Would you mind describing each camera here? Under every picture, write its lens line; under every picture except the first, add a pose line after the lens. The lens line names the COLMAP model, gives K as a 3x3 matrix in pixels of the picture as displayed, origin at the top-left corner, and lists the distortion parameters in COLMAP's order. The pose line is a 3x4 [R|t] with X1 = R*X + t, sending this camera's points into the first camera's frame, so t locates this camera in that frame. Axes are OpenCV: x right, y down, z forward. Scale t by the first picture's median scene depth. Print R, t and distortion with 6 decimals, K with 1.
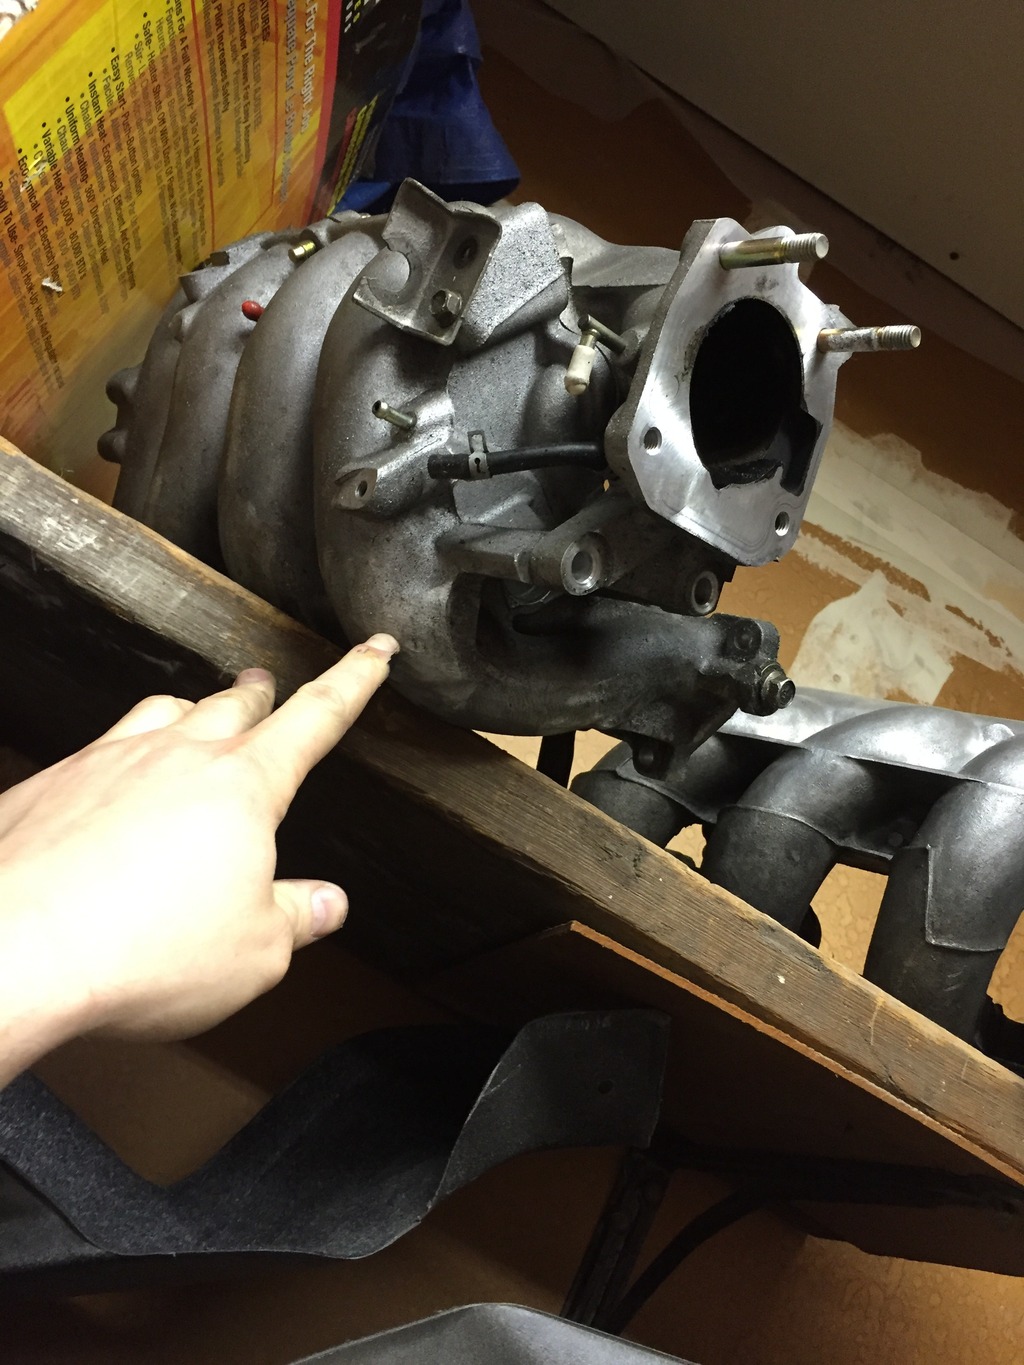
lens RADIAL K [[1143.7, 0, 511.2], [0, 1143.7, 686.3], [0, 0, 1]] dist [0.002046, -0.017659]
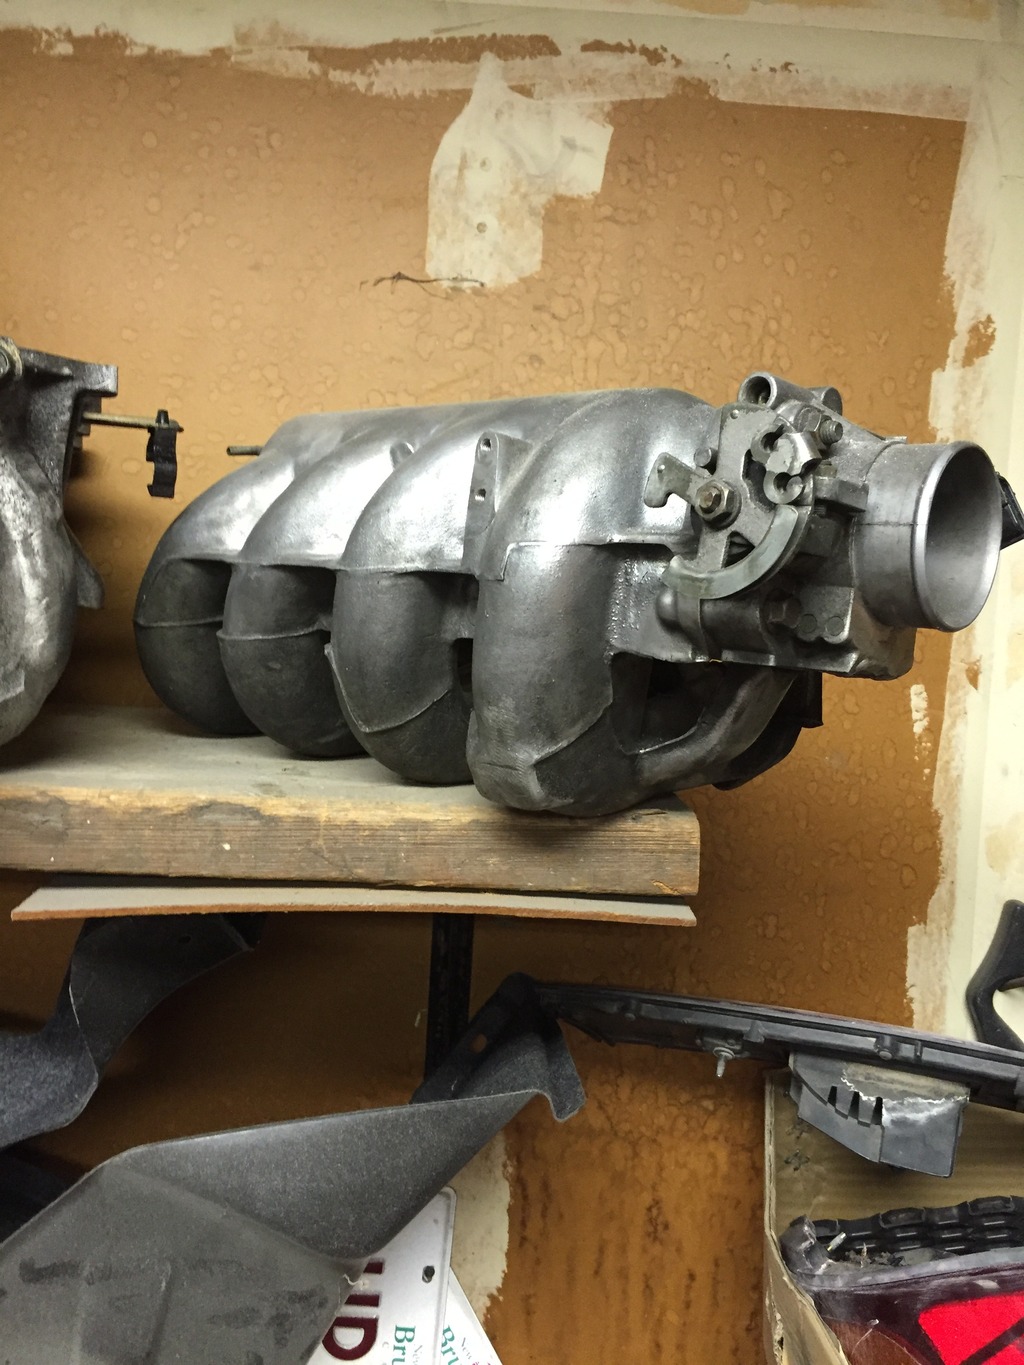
lens RADIAL K [[1143.7, 0, 512.8], [0, 1143.7, 688.1], [0, 0, 1]] dist [0.002046, -0.017659]
pose [[0.869617, -0.384968, -0.309138, 0.419045], [0.488947, 0.758409, 0.430983, -0.100148], [0.068539, -0.525942, 0.847754, 0.065048]]
